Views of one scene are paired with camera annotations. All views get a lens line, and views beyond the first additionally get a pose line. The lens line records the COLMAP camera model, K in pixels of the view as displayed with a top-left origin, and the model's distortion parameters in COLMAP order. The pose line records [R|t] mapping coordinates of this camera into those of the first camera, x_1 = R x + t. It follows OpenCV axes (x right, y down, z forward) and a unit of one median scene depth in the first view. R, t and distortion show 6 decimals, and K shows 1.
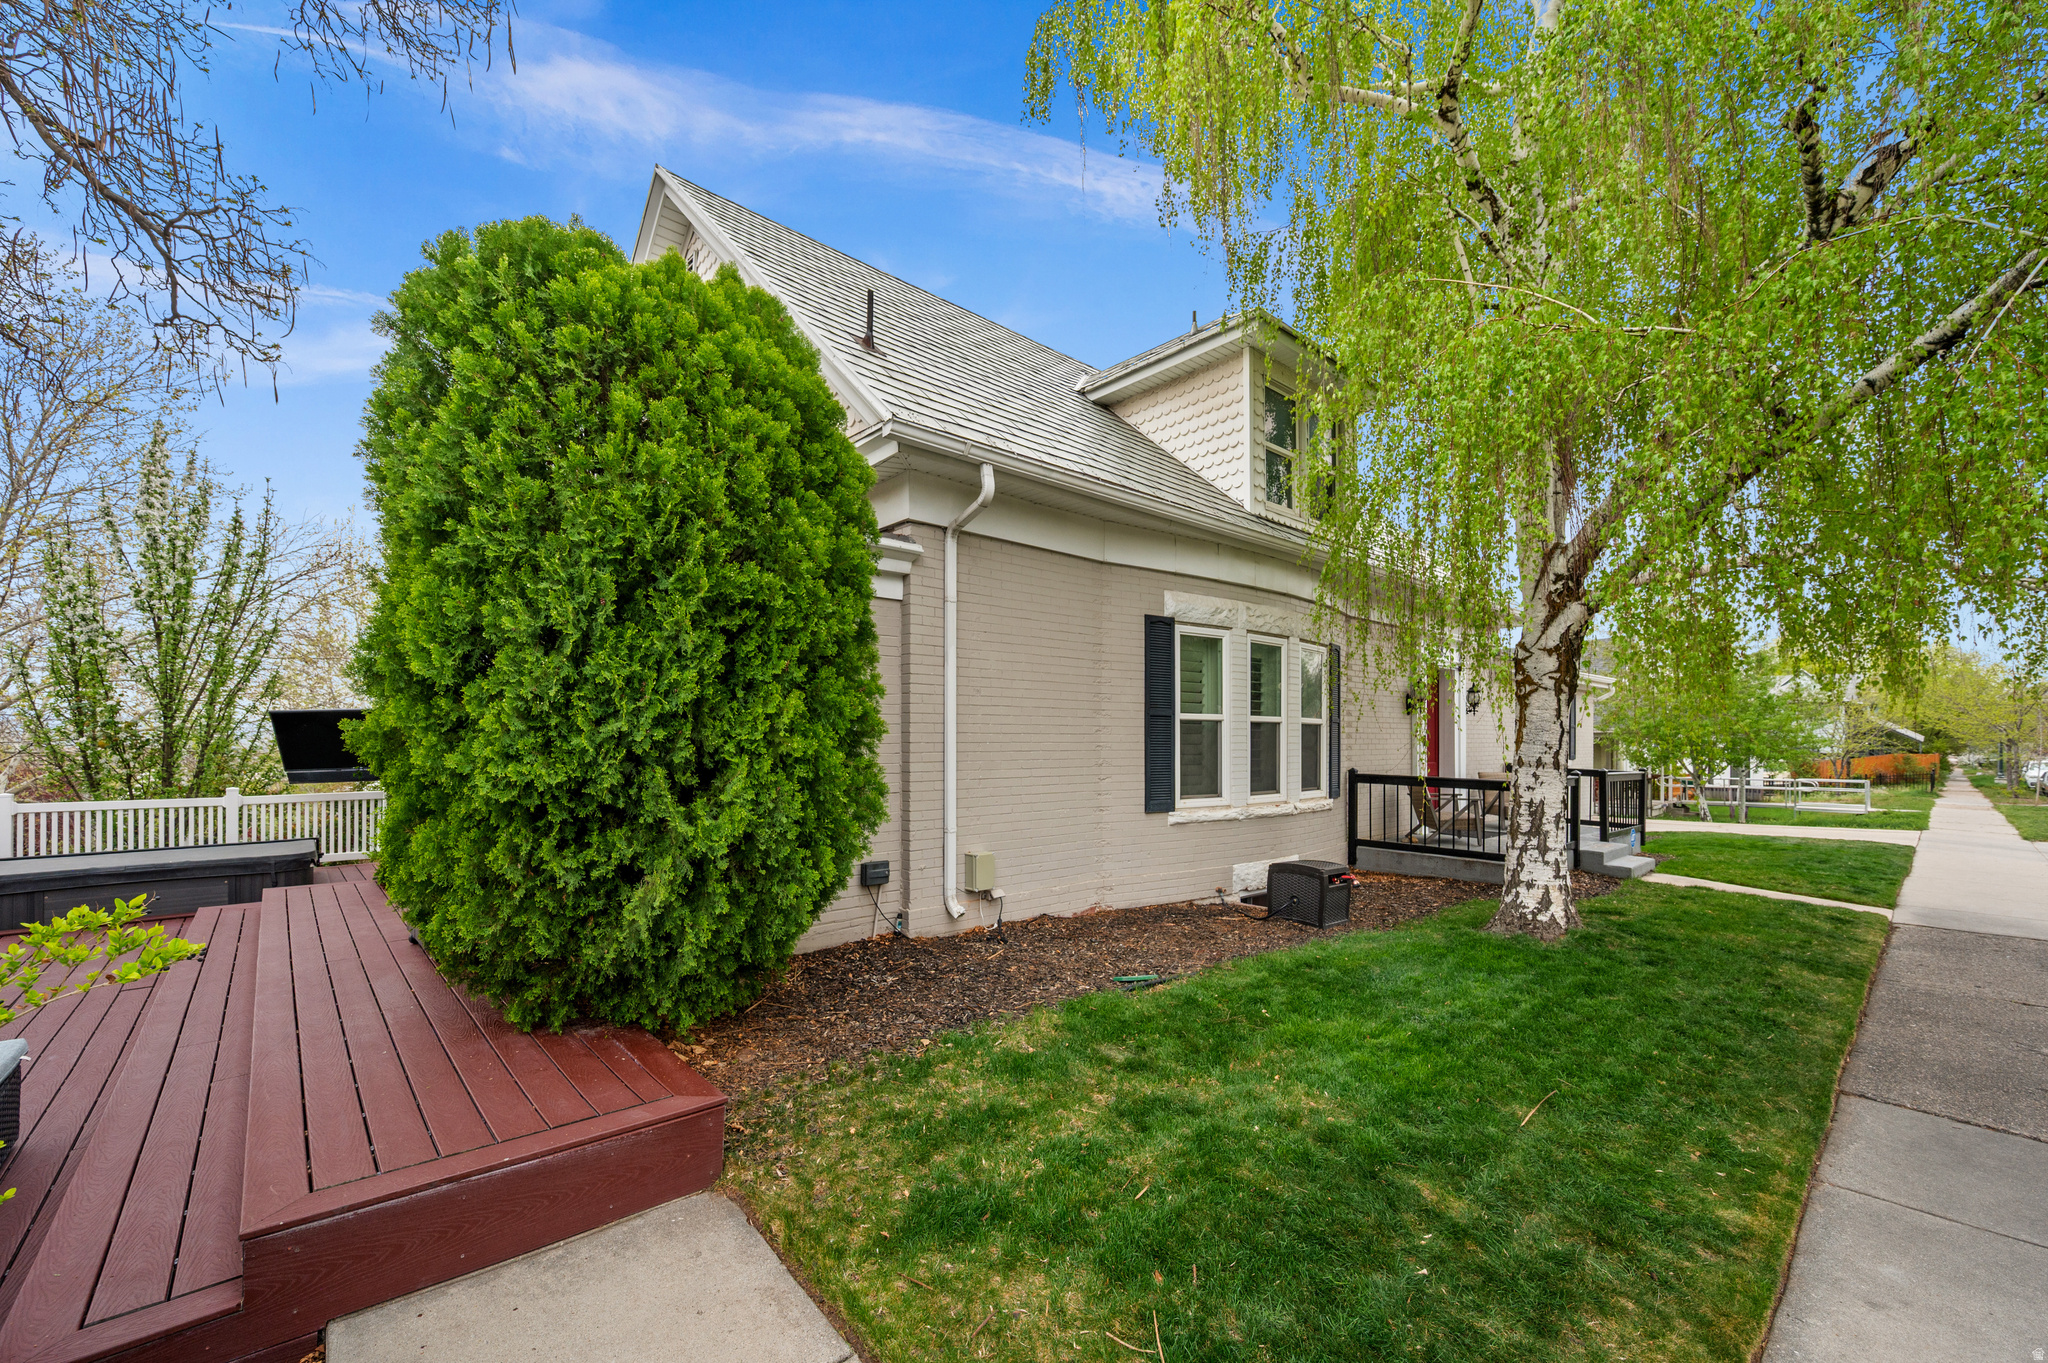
lens RADIAL K [[834.7, 0, 1003.0], [0, 834.7, 740.5], [0, 0, 1]] dist [-0.002387, -0.000203]
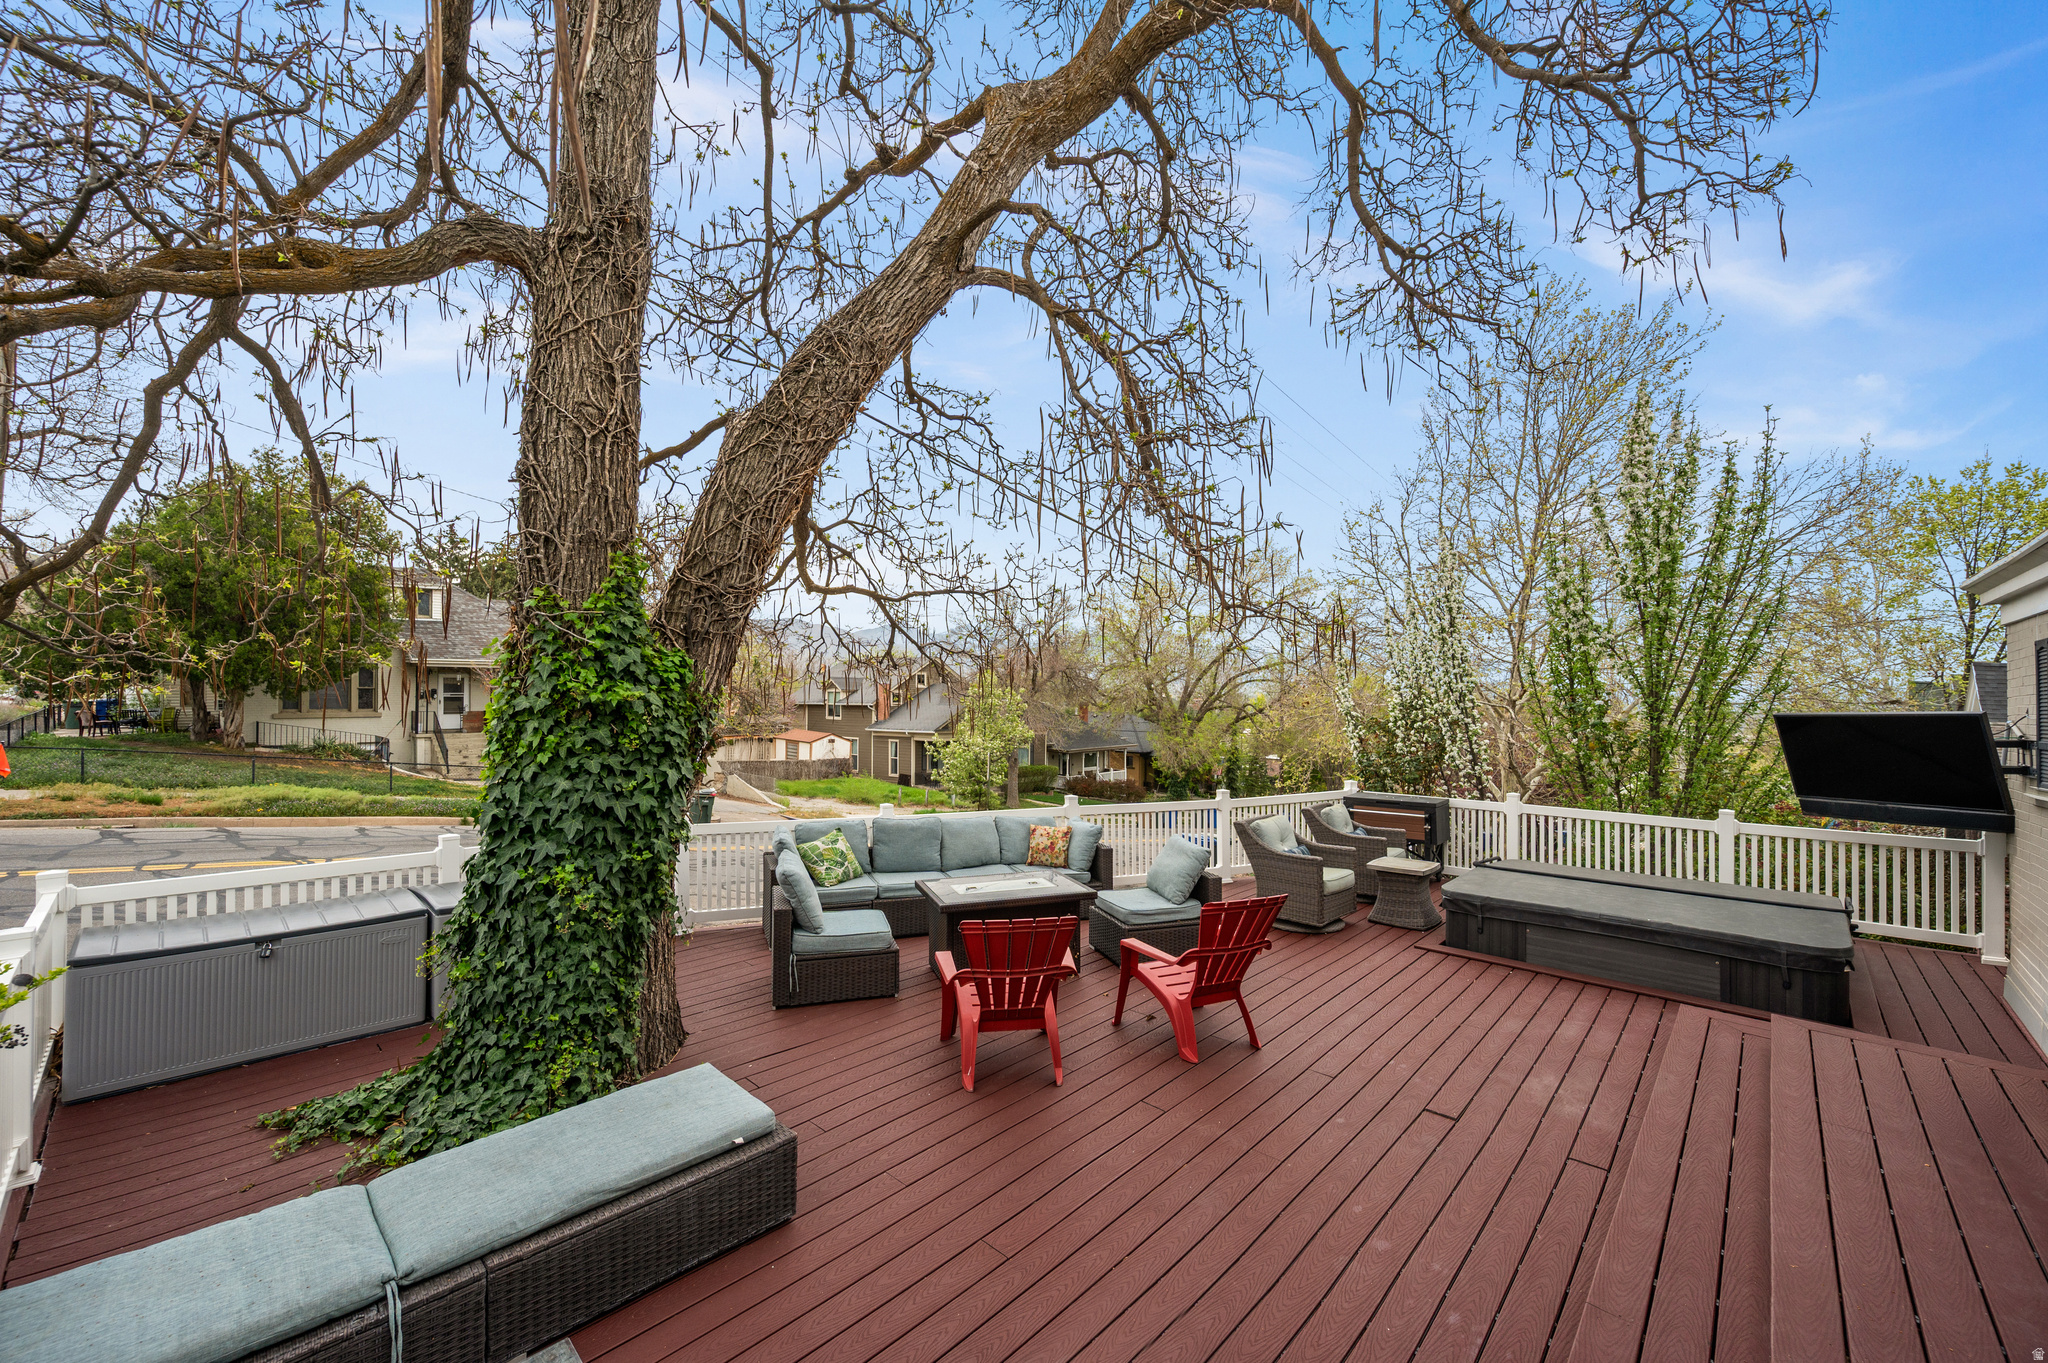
lens RADIAL K [[834.7, 0, 1019.7], [0, 834.7, 690.0], [0, 0, 1]] dist [-0.002387, -0.000203]
pose [[0.117726, -0.014827, -0.992935, -0.219428], [-0.005112, 0.999866, -0.015537, -0.040087], [0.993033, 0.006905, 0.117635, 0.242057]]
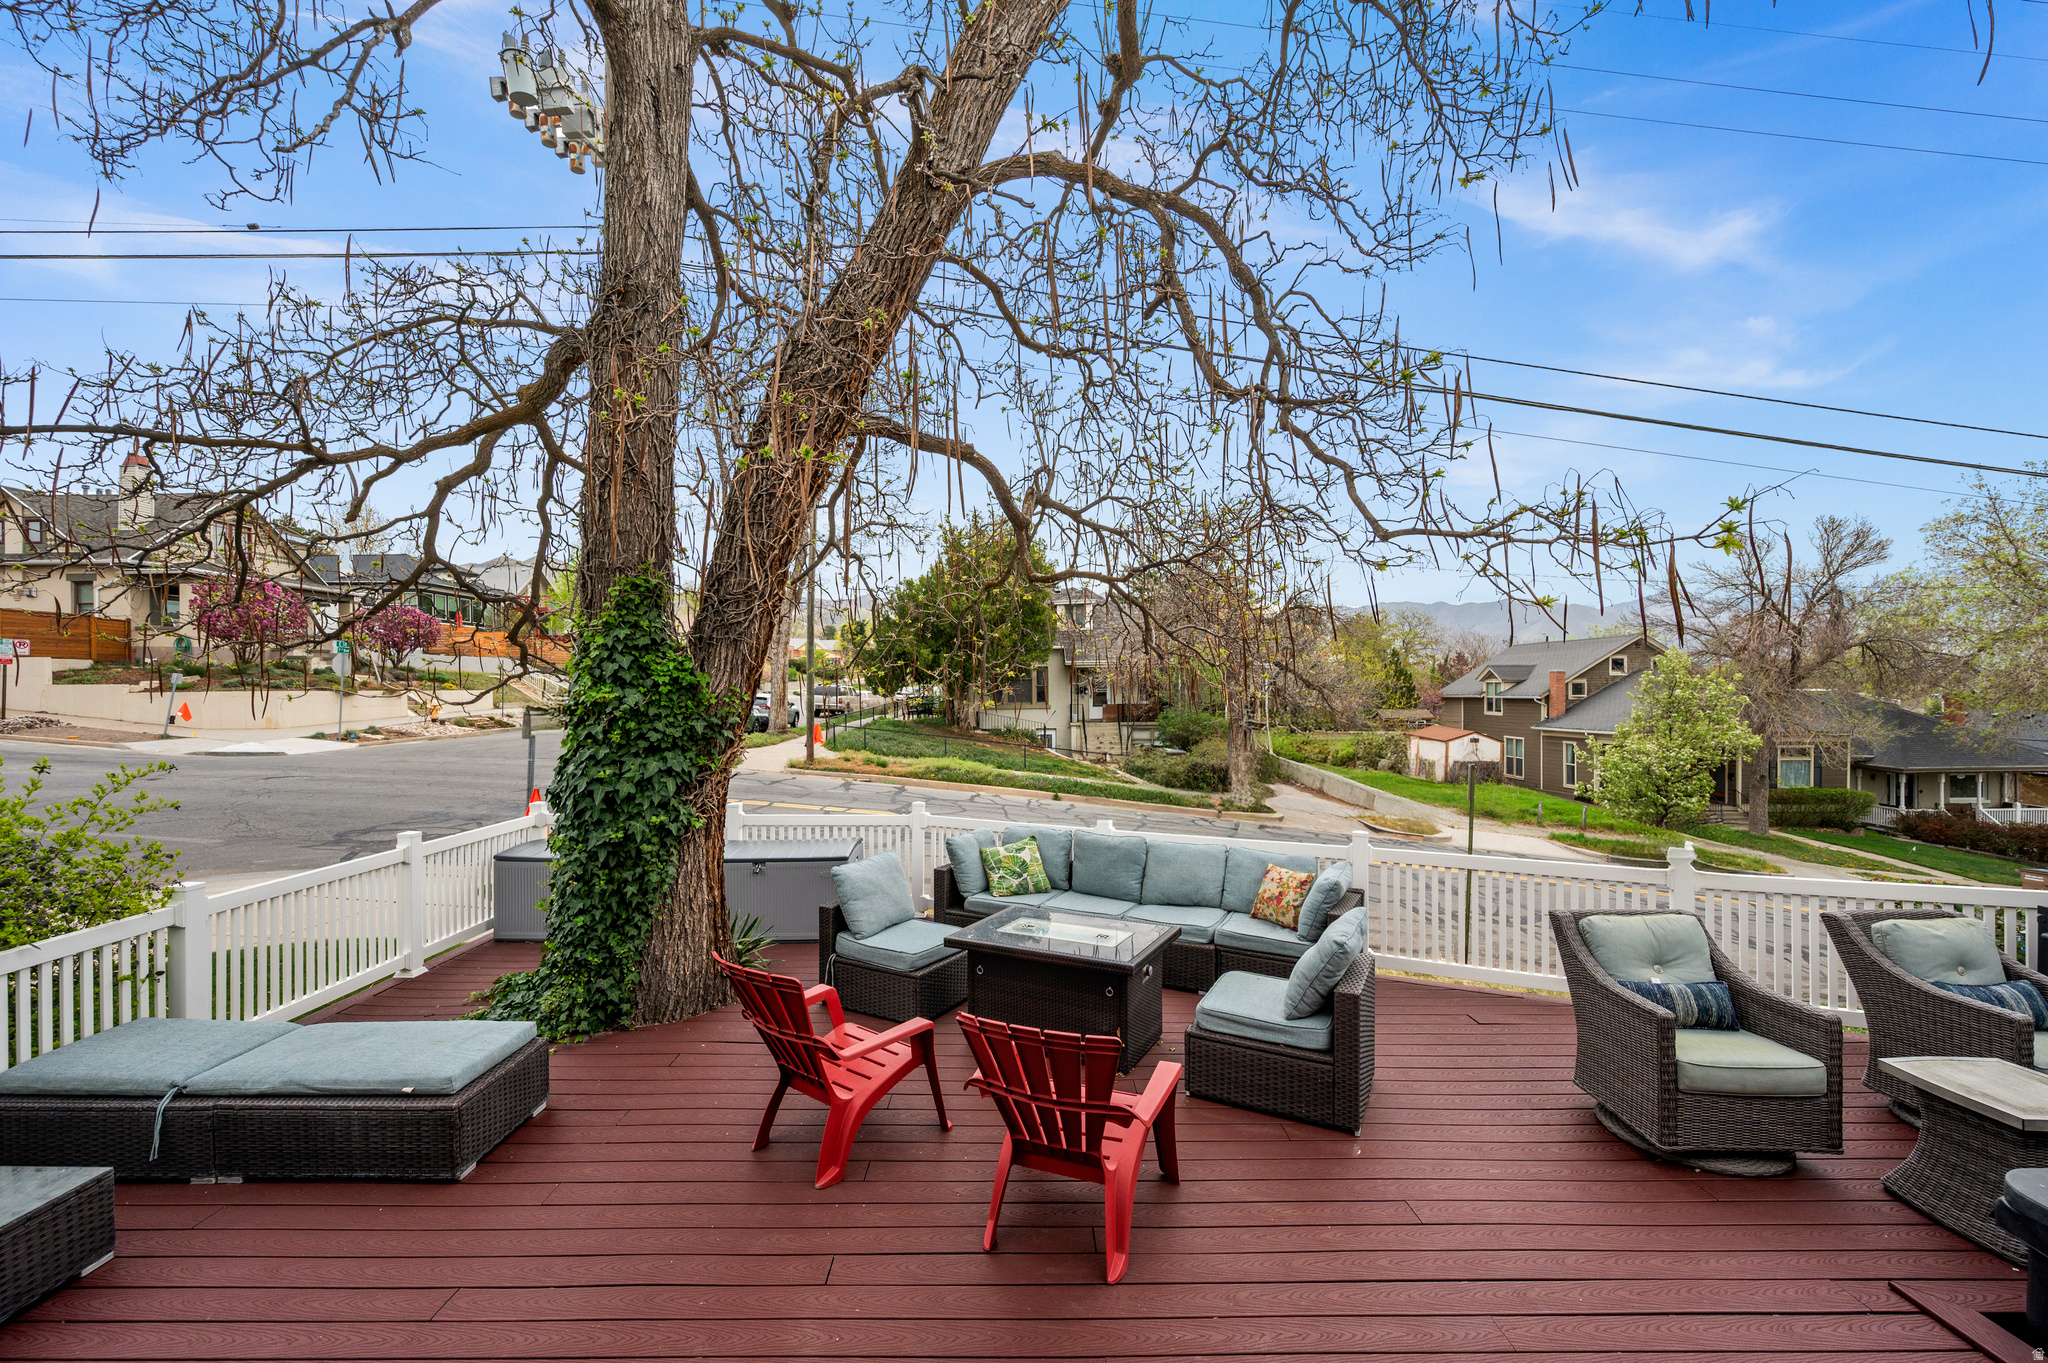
lens RADIAL K [[834.7, 0, 1023.1], [0, 834.7, 692.5], [0, 0, 1]] dist [-0.002387, -0.000203]
pose [[-0.662311, -0.000749, -0.749229, -0.467256], [0.000394, 0.999999, -0.001348, -0.044968], [0.749229, -0.001187, -0.662310, 0.632060]]
